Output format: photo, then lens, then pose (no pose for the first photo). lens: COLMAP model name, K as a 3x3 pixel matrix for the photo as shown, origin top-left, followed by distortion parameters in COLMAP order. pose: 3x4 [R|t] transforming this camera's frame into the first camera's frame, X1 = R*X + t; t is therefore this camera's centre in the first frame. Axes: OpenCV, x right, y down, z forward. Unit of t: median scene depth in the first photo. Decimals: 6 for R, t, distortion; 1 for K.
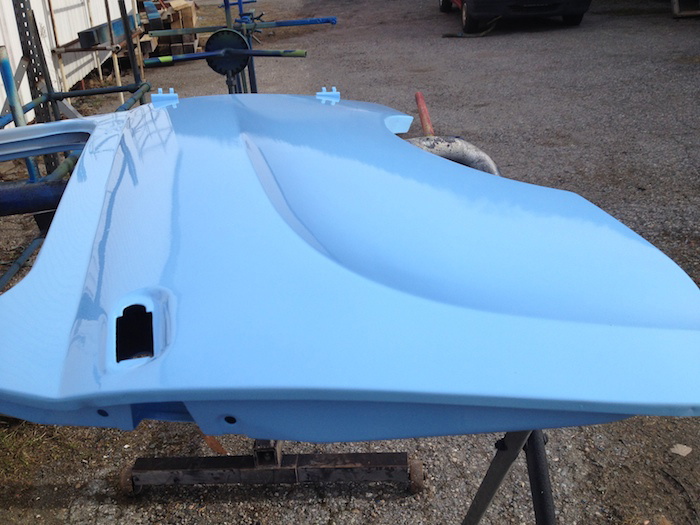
lens RADIAL K [[696.9, 0, 375.6], [0, 696.9, 247.1], [0, 0, 1]] dist [0.064819, -0.168862]
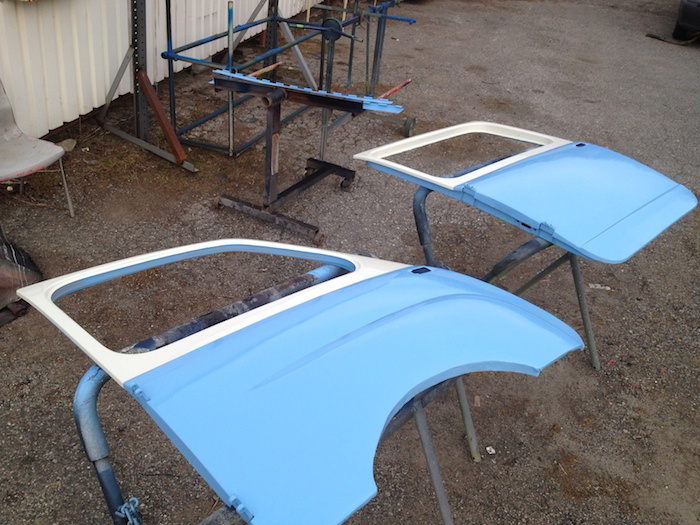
lens RADIAL K [[702.0, 0, 346.9], [0, 702.0, 259.5], [0, 0, 1]] dist [0.141315, -0.354078]
pose [[0.879689, 0.356755, -0.314441, 0.693654], [-0.322730, 0.933505, 0.156249, 0.002017], [0.349275, -0.035972, 0.936330, -0.888411]]
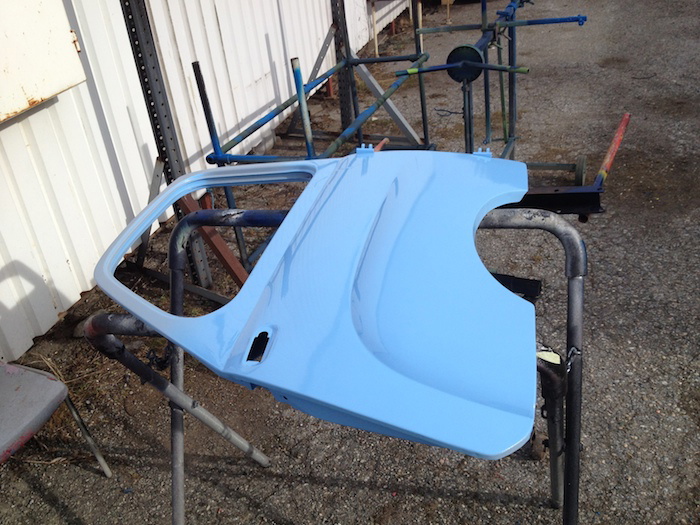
lens RADIAL K [[702.0, 0, 346.9], [0, 702.0, 259.5], [0, 0, 1]] dist [0.141315, -0.354078]
pose [[0.887807, 0.173293, -0.426344, 0.180699], [-0.116123, 0.980774, 0.156836, -0.119636], [0.445325, -0.089732, 0.890861, -0.185862]]
